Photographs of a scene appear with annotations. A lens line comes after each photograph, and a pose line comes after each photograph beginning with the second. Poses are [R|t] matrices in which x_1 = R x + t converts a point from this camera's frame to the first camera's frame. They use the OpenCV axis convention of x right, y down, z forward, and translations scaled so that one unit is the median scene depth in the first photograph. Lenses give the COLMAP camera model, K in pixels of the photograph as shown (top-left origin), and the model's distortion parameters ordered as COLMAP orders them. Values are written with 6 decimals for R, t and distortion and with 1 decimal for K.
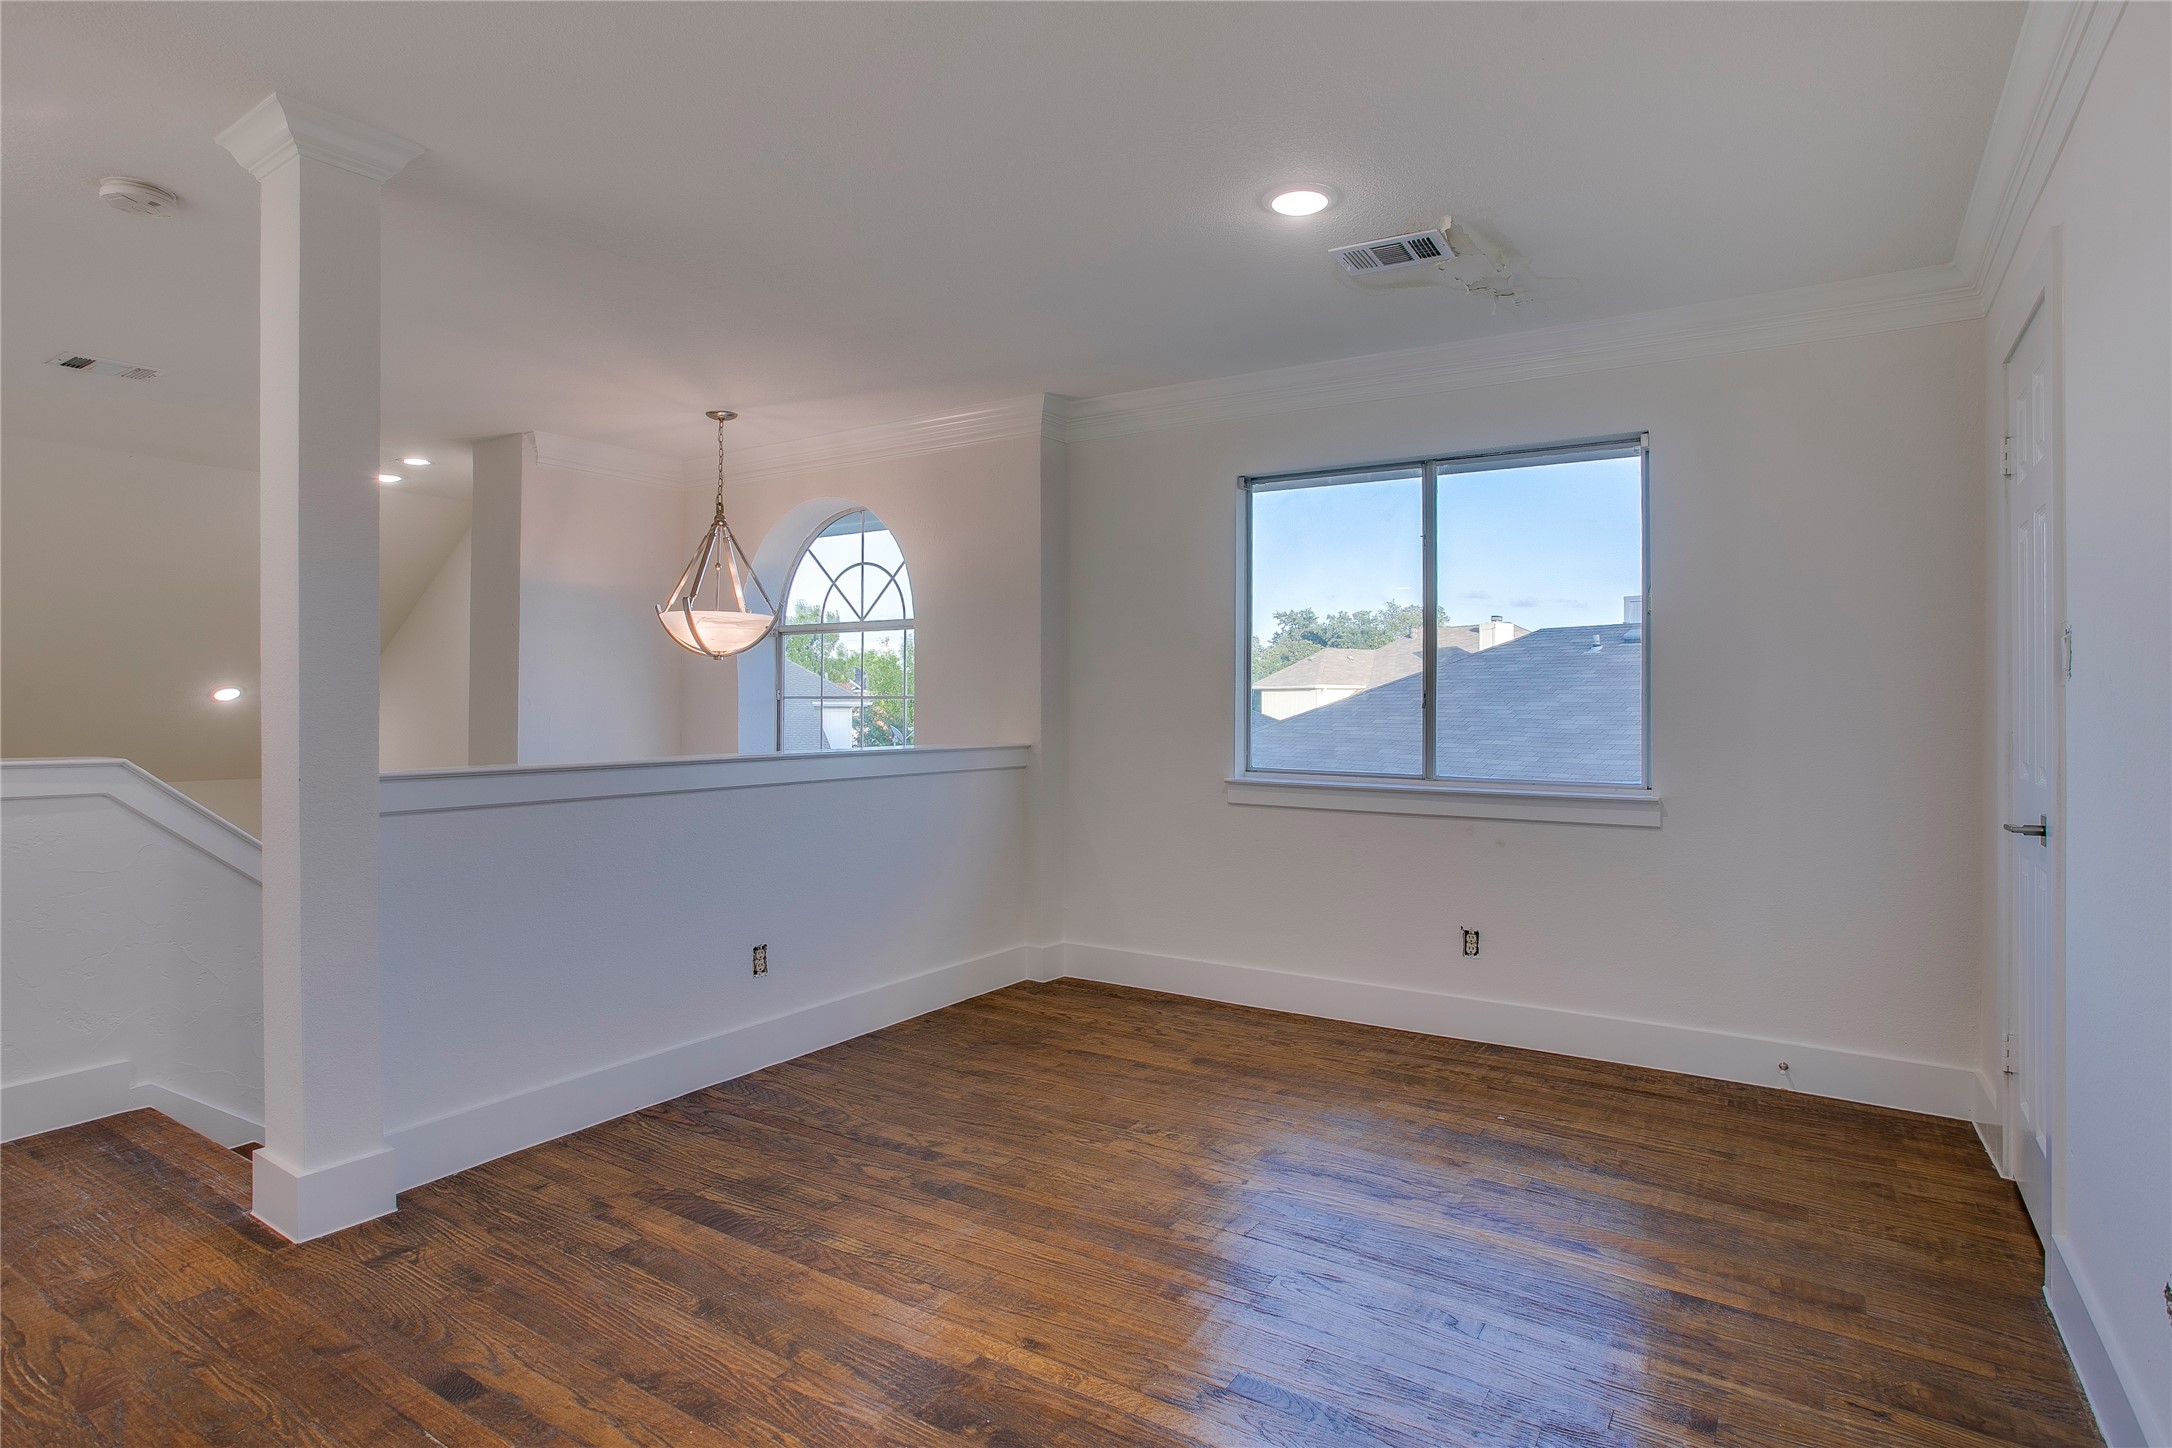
lens RADIAL K [[1150.9, 0, 1061.4], [0, 1150.9, 750.2], [0, 0, 1]] dist [-0.012156, 0.001238]
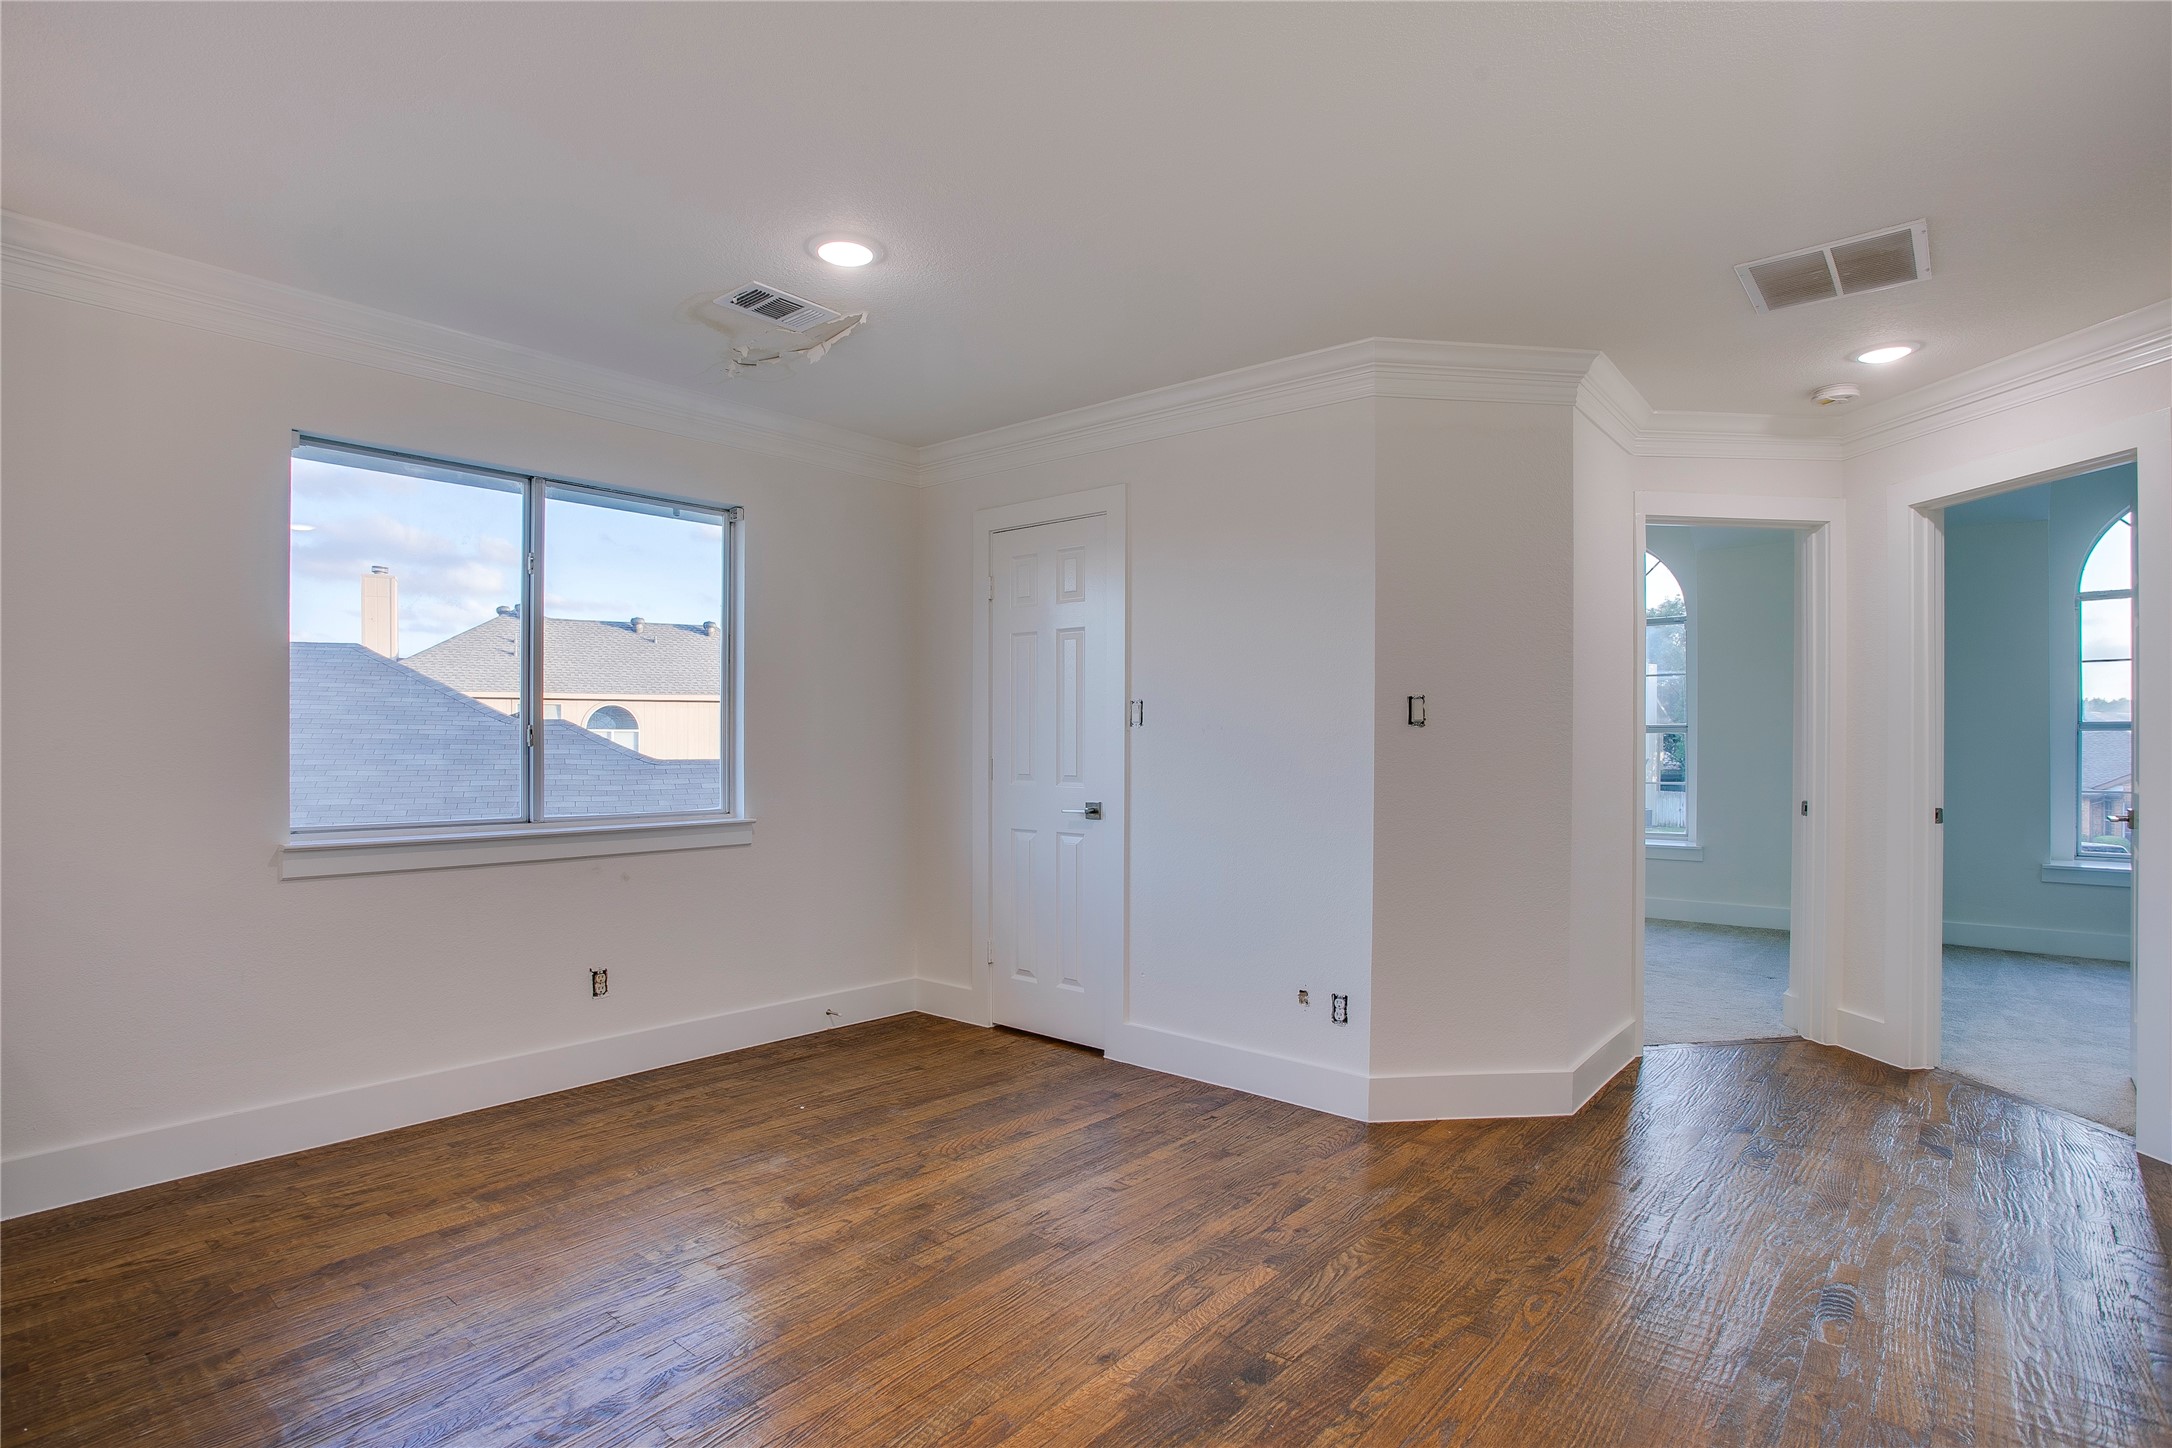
lens RADIAL K [[1150.9, 0, 1061.4], [0, 1150.9, 750.2], [0, 0, 1]] dist [-0.012156, 0.001238]
pose [[0.085659, -0.004266, 0.996315, -0.642377], [0.024591, 0.999695, 0.002167, -0.025864], [-0.996021, 0.024314, 0.085738, 0.559884]]
